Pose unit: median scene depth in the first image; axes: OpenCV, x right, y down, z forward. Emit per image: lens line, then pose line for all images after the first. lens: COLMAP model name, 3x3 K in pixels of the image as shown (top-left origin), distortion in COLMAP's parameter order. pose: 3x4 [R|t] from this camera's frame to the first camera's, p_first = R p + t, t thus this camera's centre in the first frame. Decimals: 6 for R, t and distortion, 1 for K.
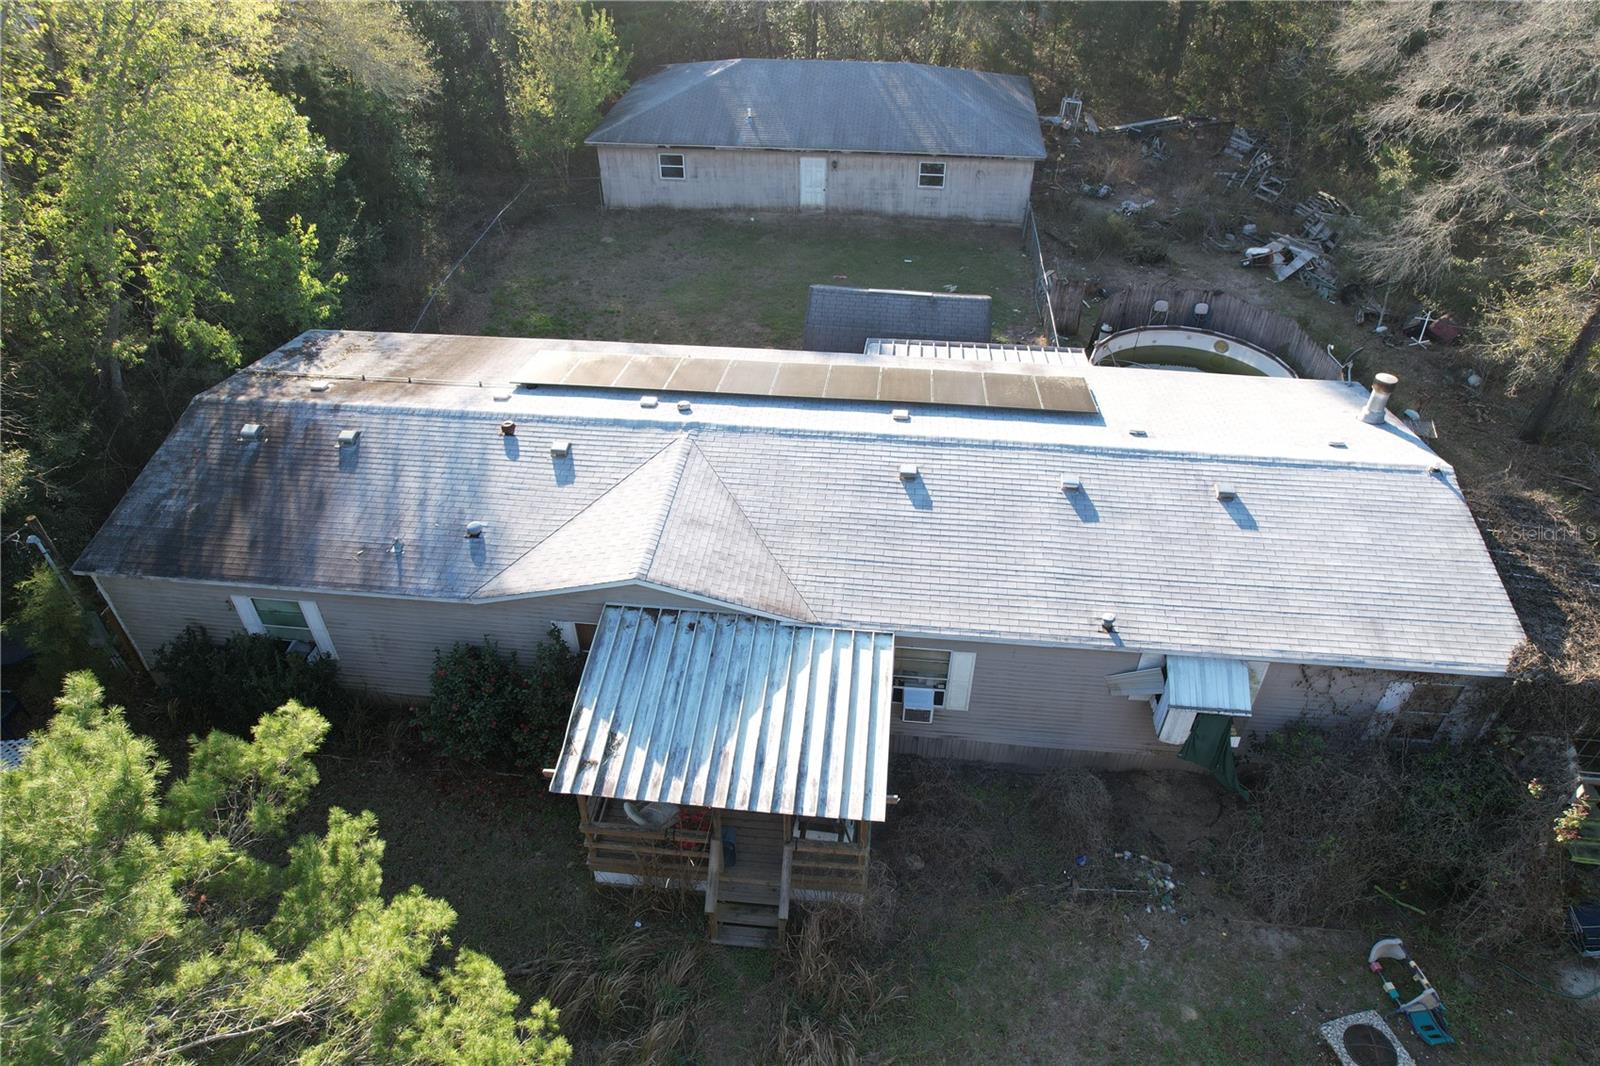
lens RADIAL K [[1026.7, 0, 800.0], [0, 1026.7, 533.0], [0, 0, 1]] dist [-0.079365, 0.070621]
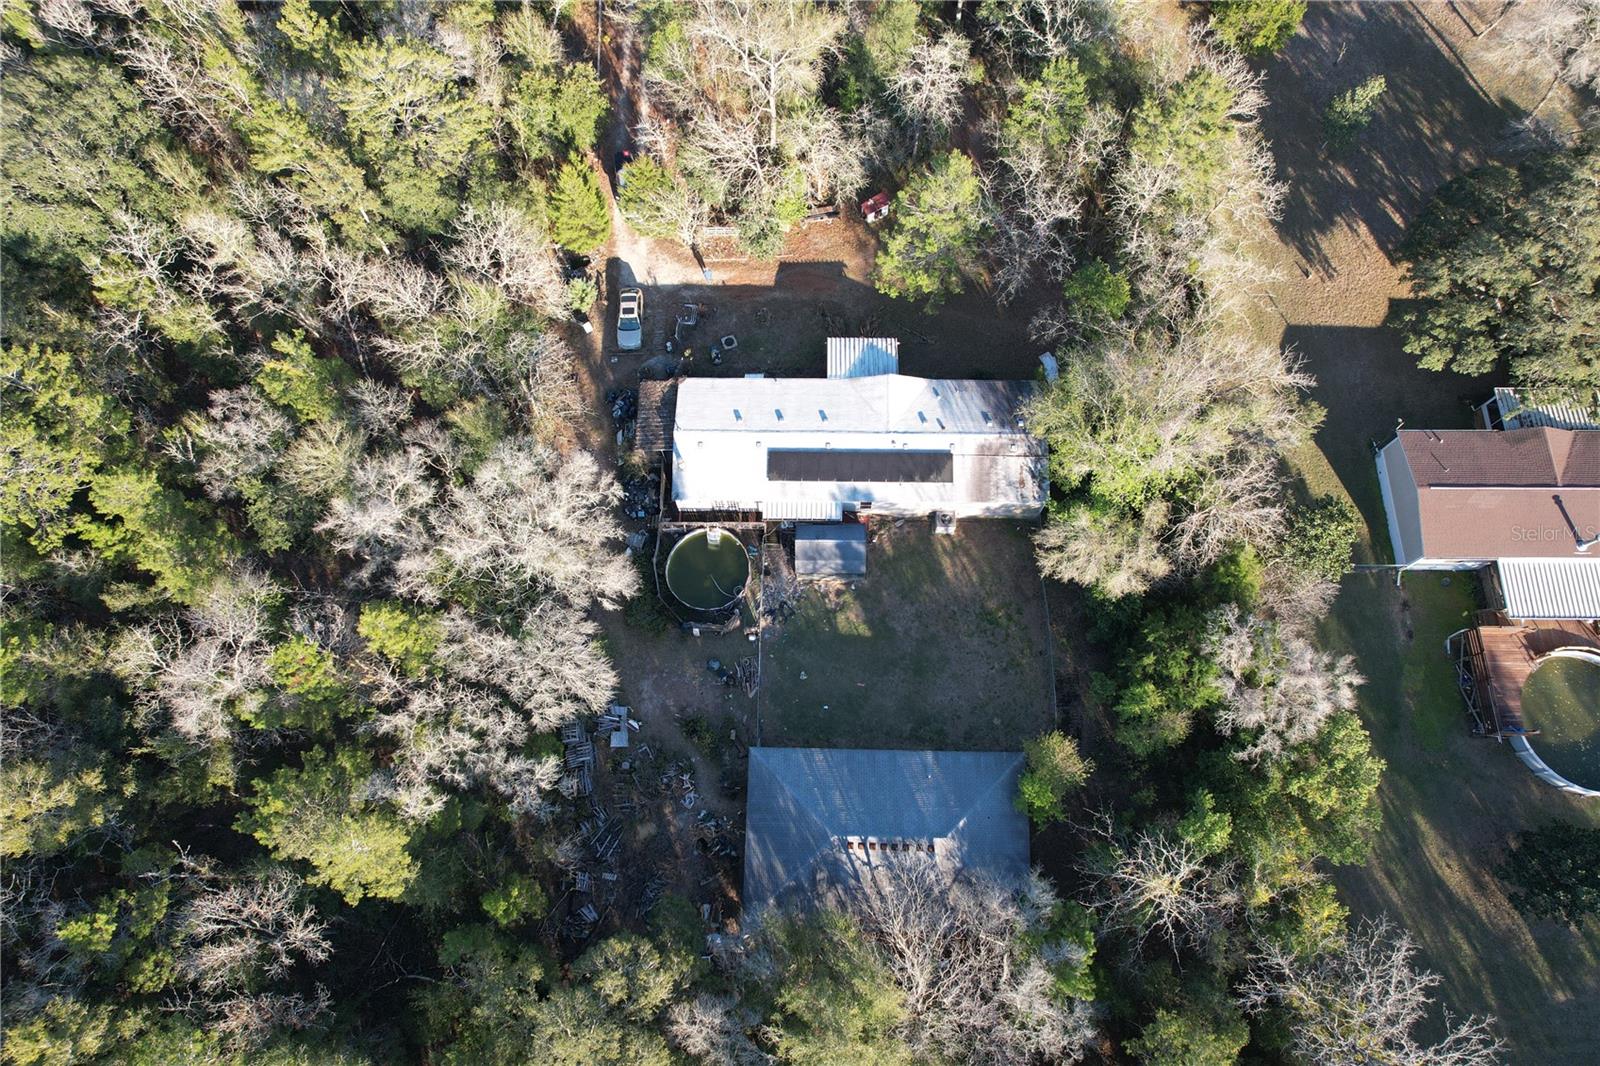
lens RADIAL K [[1026.7, 0, 800.0], [0, 1026.7, 533.0], [0, 0, 1]] dist [-0.079365, 0.070621]
pose [[-0.995817, 0.090874, -0.009497, 0.302201], [-0.039126, -0.330189, 0.943104, -4.082640], [0.082568, 0.939530, 0.332363, 0.185642]]
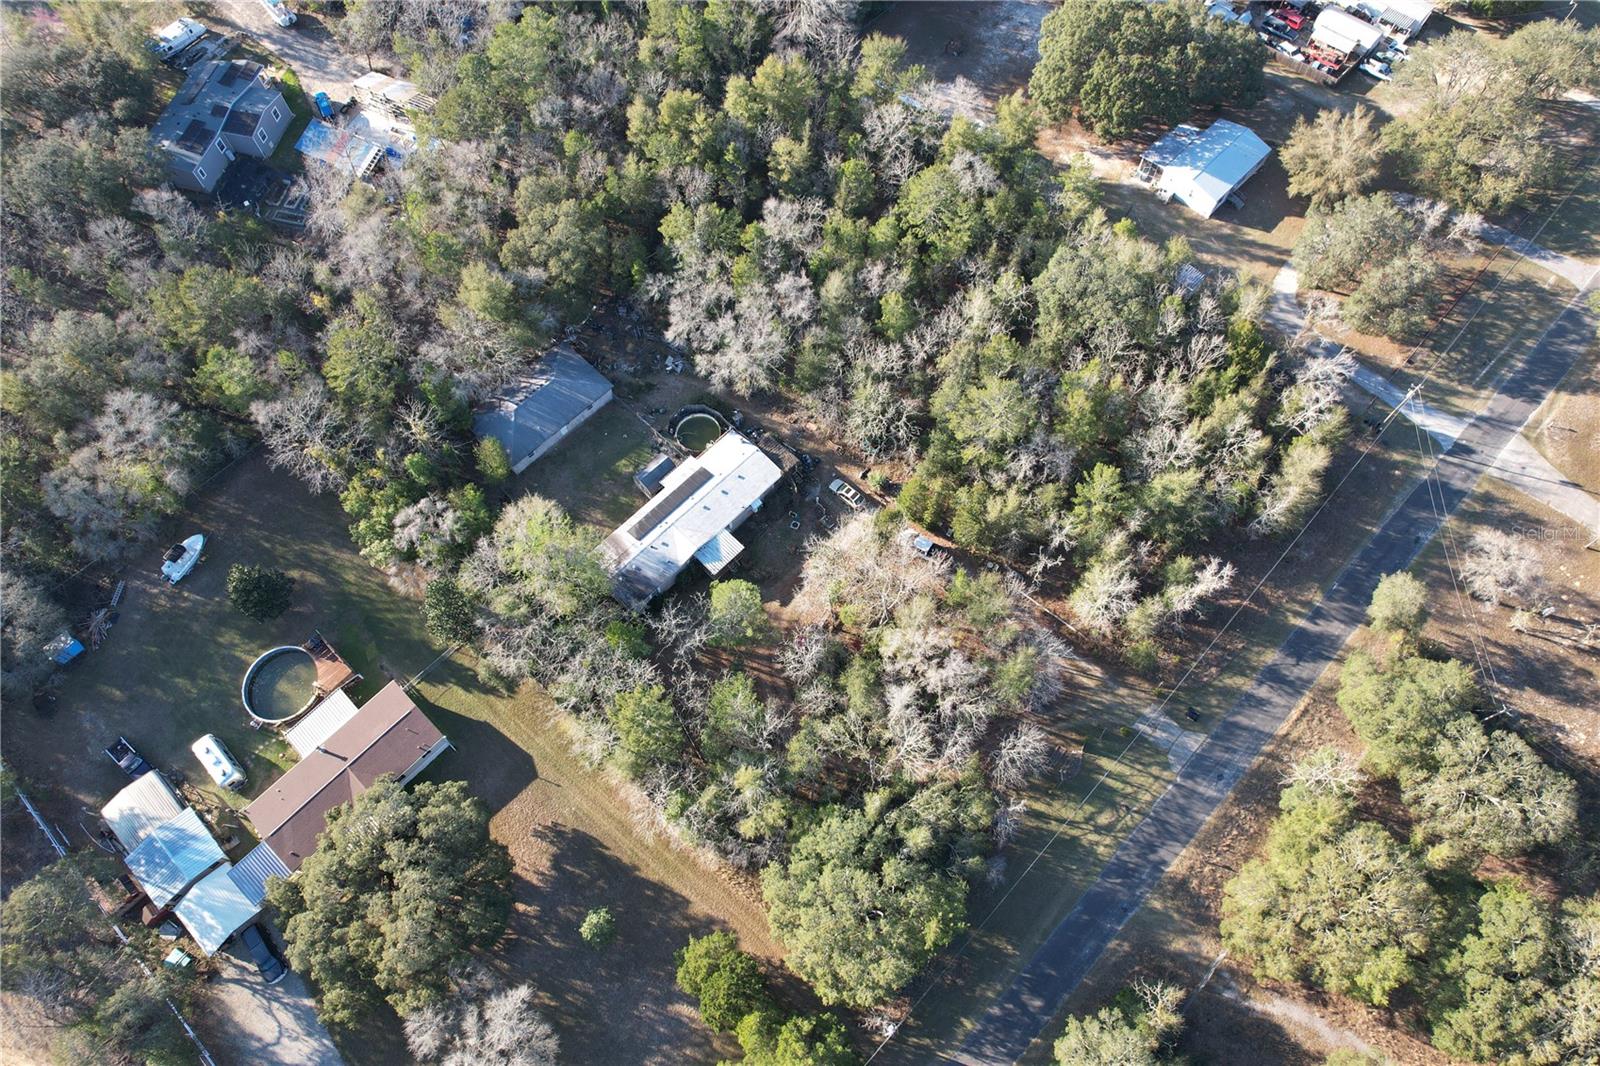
lens RADIAL K [[1026.7, 0, 800.0], [0, 1026.7, 533.0], [0, 0, 1]] dist [-0.079365, 0.070621]
pose [[0.615414, -0.704017, 0.354437, -2.163338], [0.497703, 0.695781, 0.517861, -3.356122], [-0.611194, -0.142295, 0.778585, -4.958725]]
